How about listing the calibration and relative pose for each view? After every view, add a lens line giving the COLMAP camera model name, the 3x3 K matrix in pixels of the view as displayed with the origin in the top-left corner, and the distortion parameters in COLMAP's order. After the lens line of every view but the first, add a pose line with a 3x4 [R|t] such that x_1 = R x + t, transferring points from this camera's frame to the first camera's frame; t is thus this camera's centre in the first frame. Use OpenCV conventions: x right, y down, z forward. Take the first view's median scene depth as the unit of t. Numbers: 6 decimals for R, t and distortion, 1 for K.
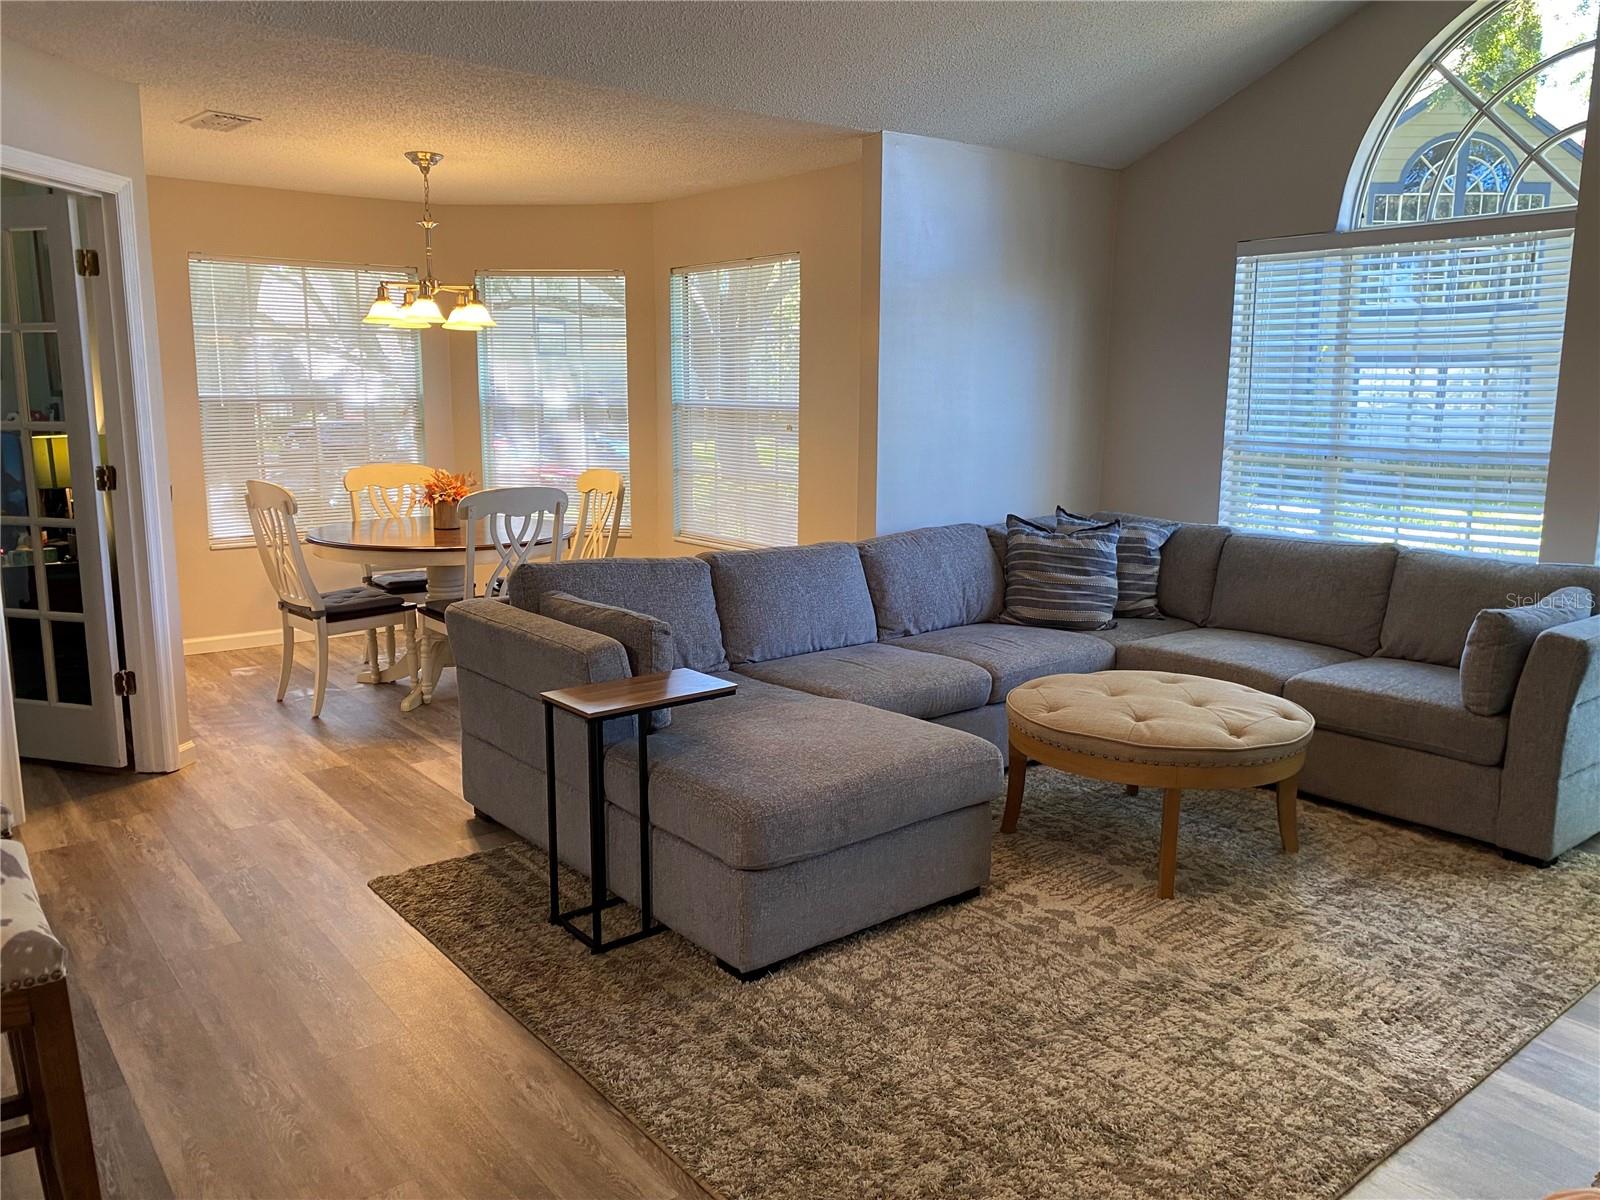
lens RADIAL K [[1197.4, 0, 815.7], [0, 1197.4, 601.8], [0, 0, 1]] dist [0.010928, 0.000943]
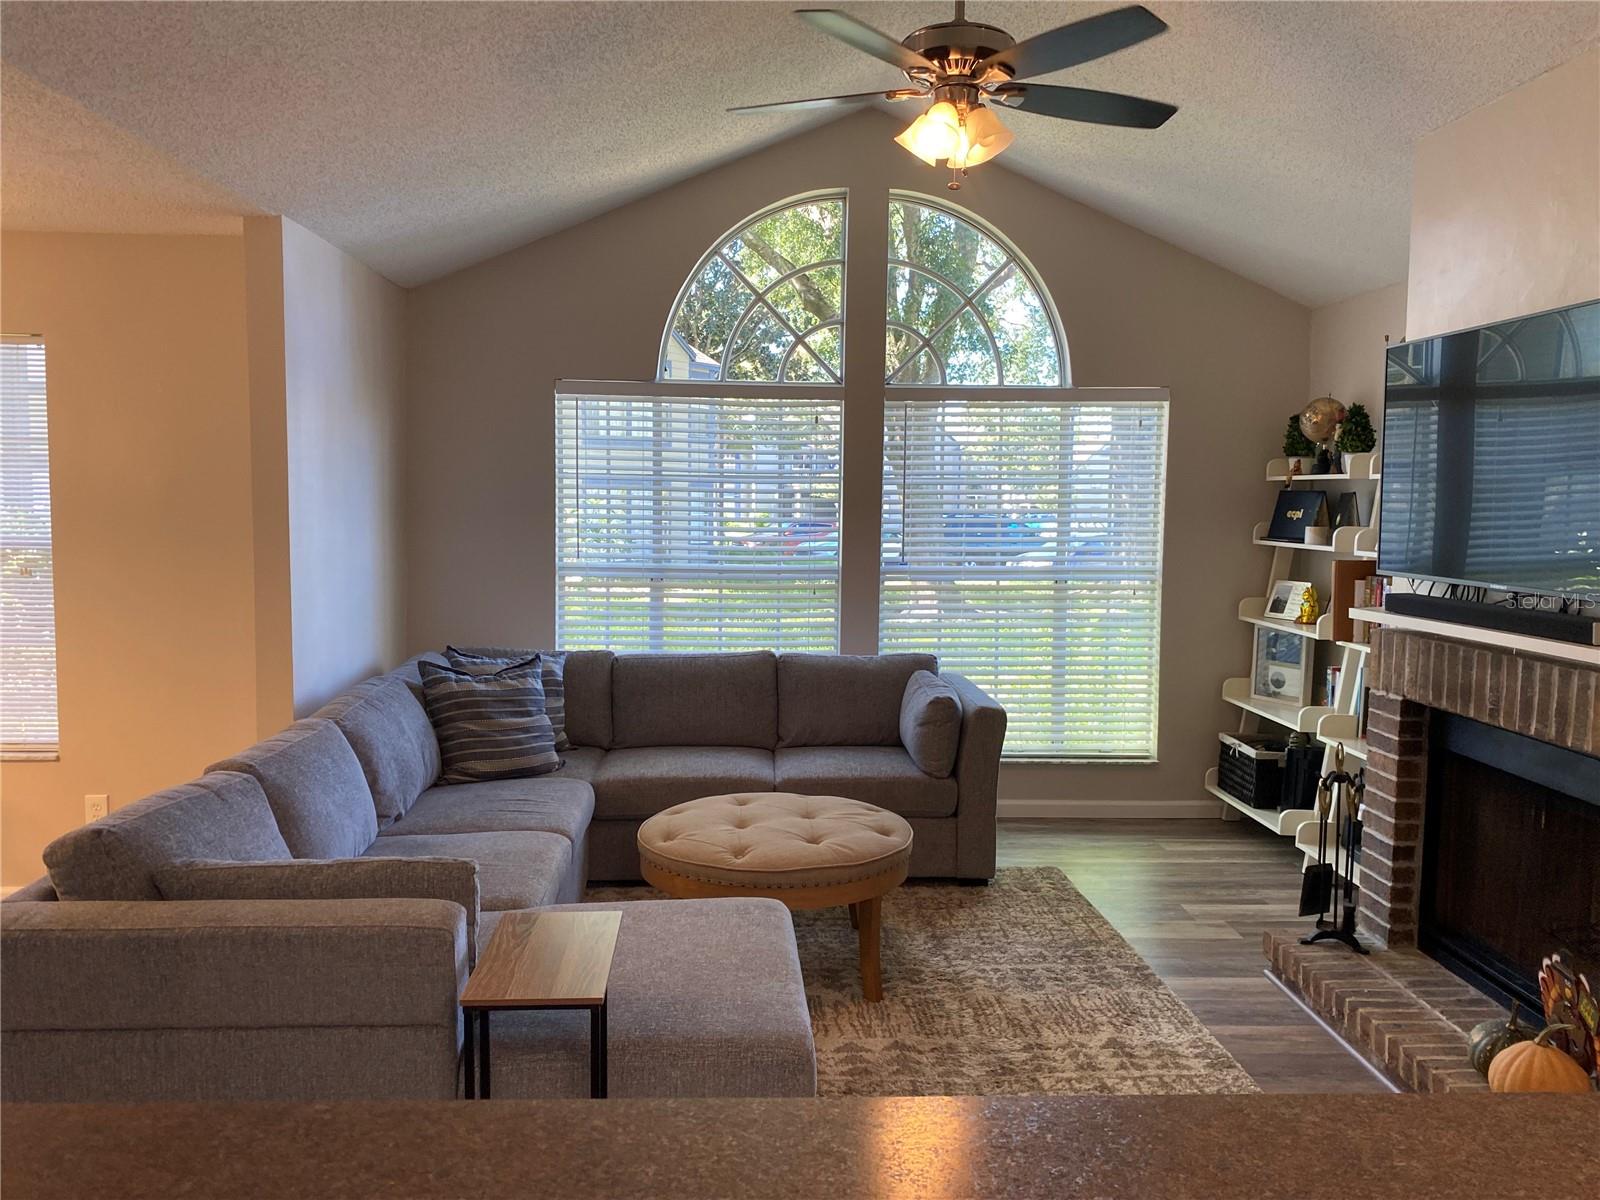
lens RADIAL K [[1189.1, 0, 806.7], [0, 1189.1, 597.2], [0, 0, 1]] dist [0.011900, -0.034588]
pose [[0.598811, -0.063598, 0.798361, -0.582261], [0.135525, 0.990513, -0.022745, -0.096132], [-0.789340, 0.121817, 0.601750, 0.371561]]
